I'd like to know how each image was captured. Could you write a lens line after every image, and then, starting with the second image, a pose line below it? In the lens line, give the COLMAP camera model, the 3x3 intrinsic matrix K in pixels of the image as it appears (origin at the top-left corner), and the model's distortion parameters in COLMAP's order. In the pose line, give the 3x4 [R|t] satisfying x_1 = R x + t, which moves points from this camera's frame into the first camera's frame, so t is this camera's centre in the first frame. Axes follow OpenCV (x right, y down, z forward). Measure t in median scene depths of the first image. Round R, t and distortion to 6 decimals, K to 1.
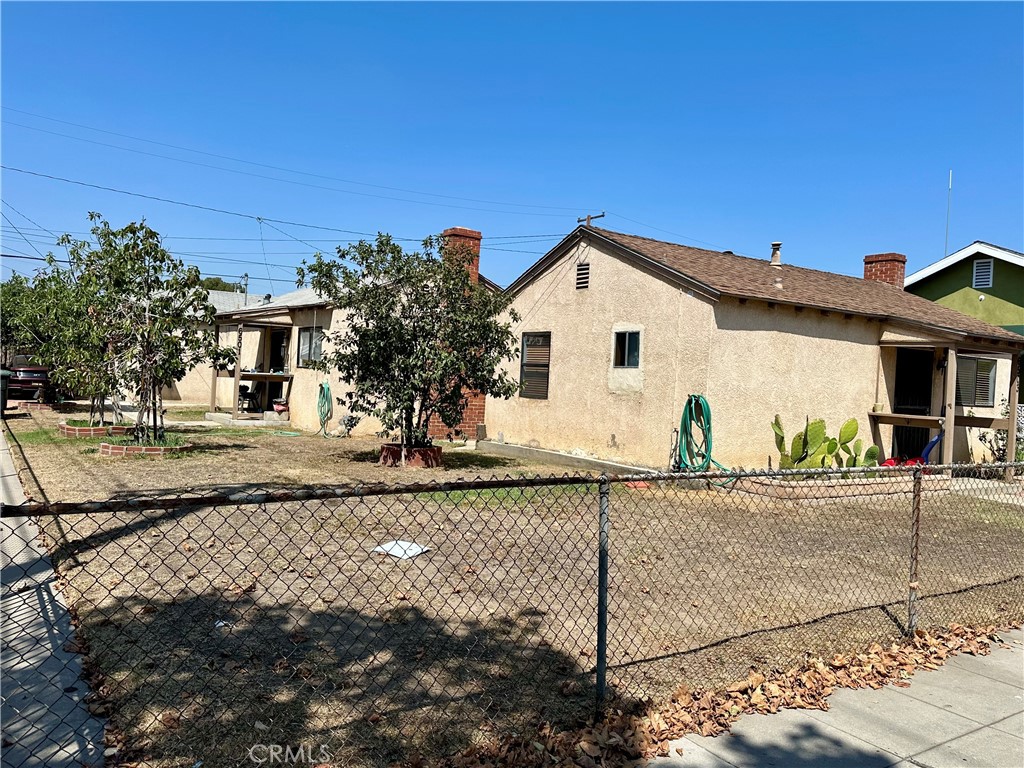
lens RADIAL K [[788.4, 0, 512.0], [0, 788.4, 384.0], [0, 0, 1]] dist [0.127948, -0.183198]
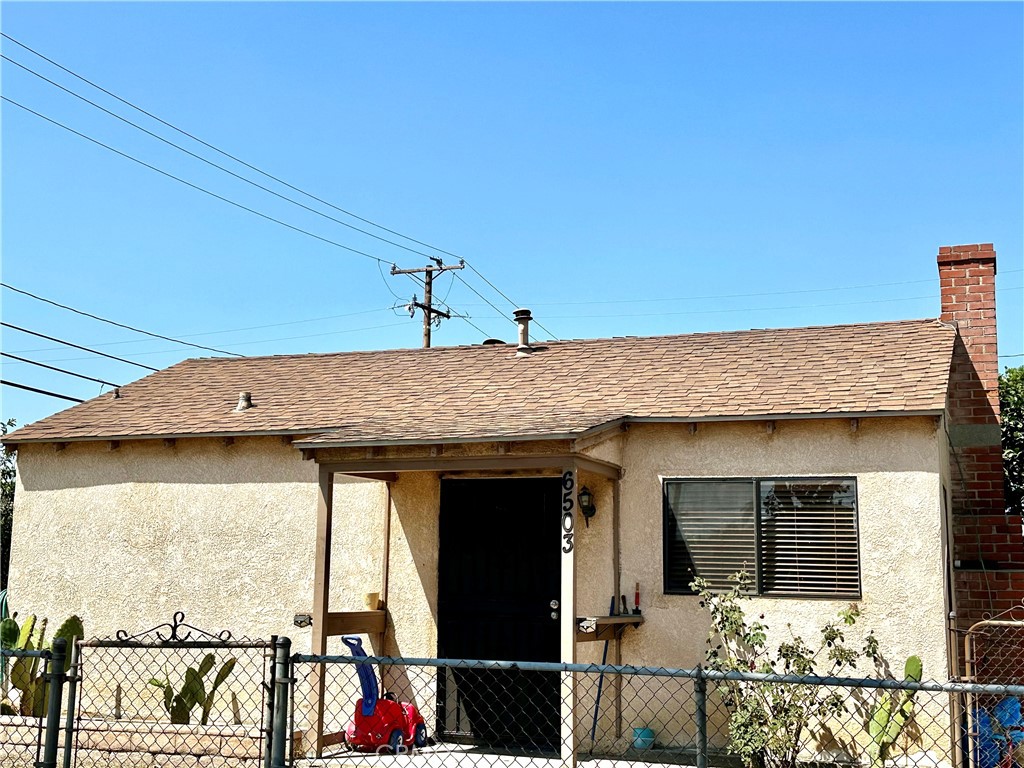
lens RADIAL K [[1285.5, 0, 512.0], [0, 1285.5, 384.0], [0, 0, 1]] dist [0.226742, -0.578329]
pose [[0.583433, -0.170706, -0.794018, 1.200871], [0.011731, 0.979330, -0.201927, 0.062810], [0.812076, 0.108496, 0.573377, 0.571598]]
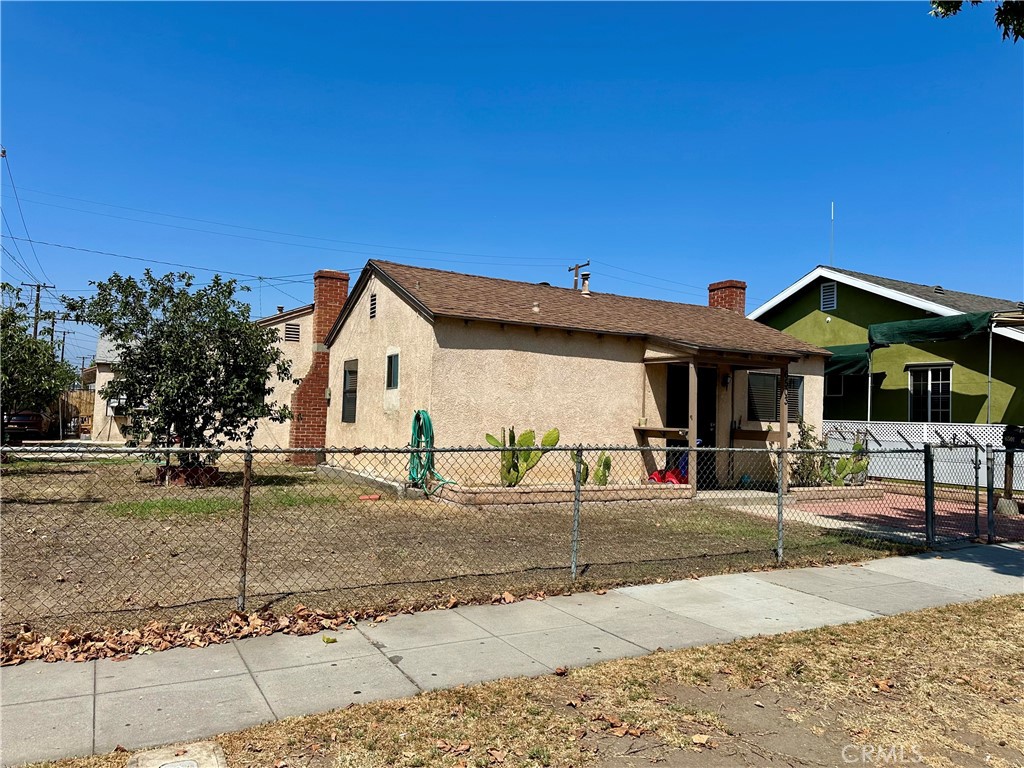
lens RADIAL K [[727.0, 0, 512.0], [0, 727.0, 384.0], [0, 0, 1]] dist [0.102062, -0.123742]
pose [[0.995758, -0.026544, -0.088095, 0.370606], [0.021468, 0.998081, -0.058077, 0.031768], [0.089467, 0.055939, 0.994418, 0.032078]]
